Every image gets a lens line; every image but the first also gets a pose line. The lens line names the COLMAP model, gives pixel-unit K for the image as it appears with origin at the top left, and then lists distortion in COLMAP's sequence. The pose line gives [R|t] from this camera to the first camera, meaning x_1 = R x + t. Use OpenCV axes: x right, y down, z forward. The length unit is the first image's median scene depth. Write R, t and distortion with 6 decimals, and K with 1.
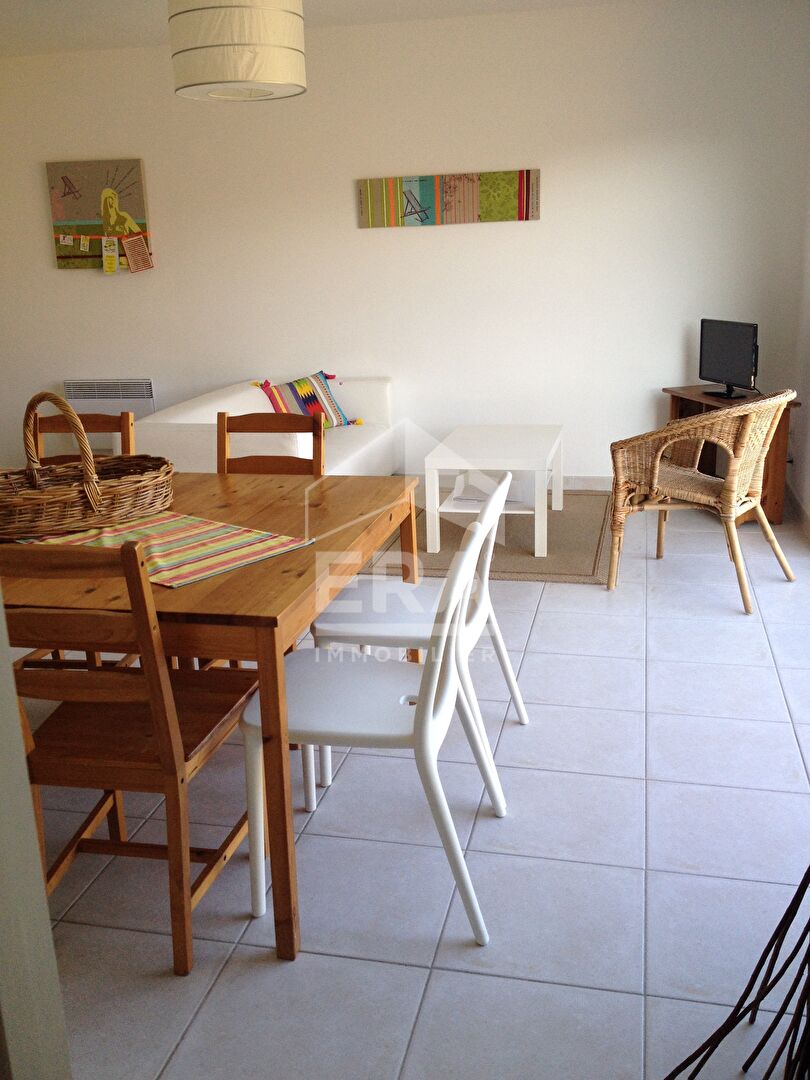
lens RADIAL K [[1017.0, 0, 405.0], [0, 1017.0, 540.0], [0, 0, 1]] dist [0.152245, -0.309440]
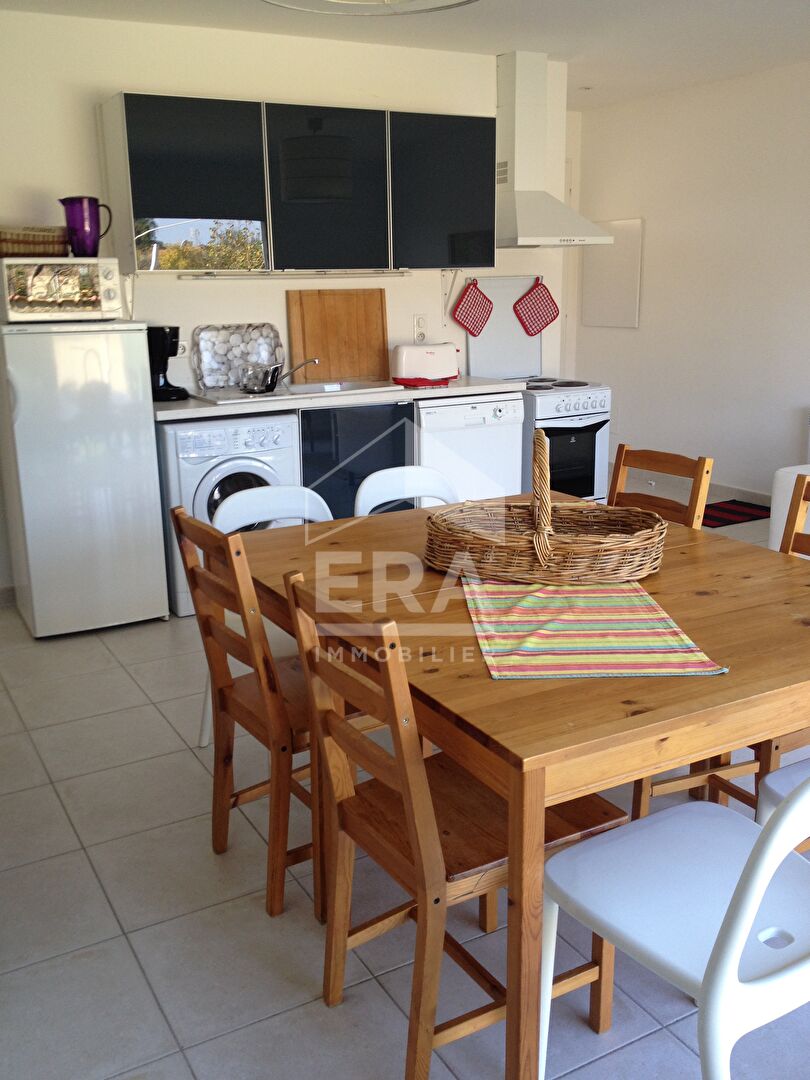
lens RADIAL K [[1017.0, 0, 405.0], [0, 1017.0, 540.0], [0, 0, 1]] dist [0.152245, -0.309440]
pose [[0.670604, 0.207776, -0.712123, 0.261332], [-0.210591, 0.973801, 0.085812, -0.105234], [0.711296, 0.092421, 0.696790, 0.297476]]
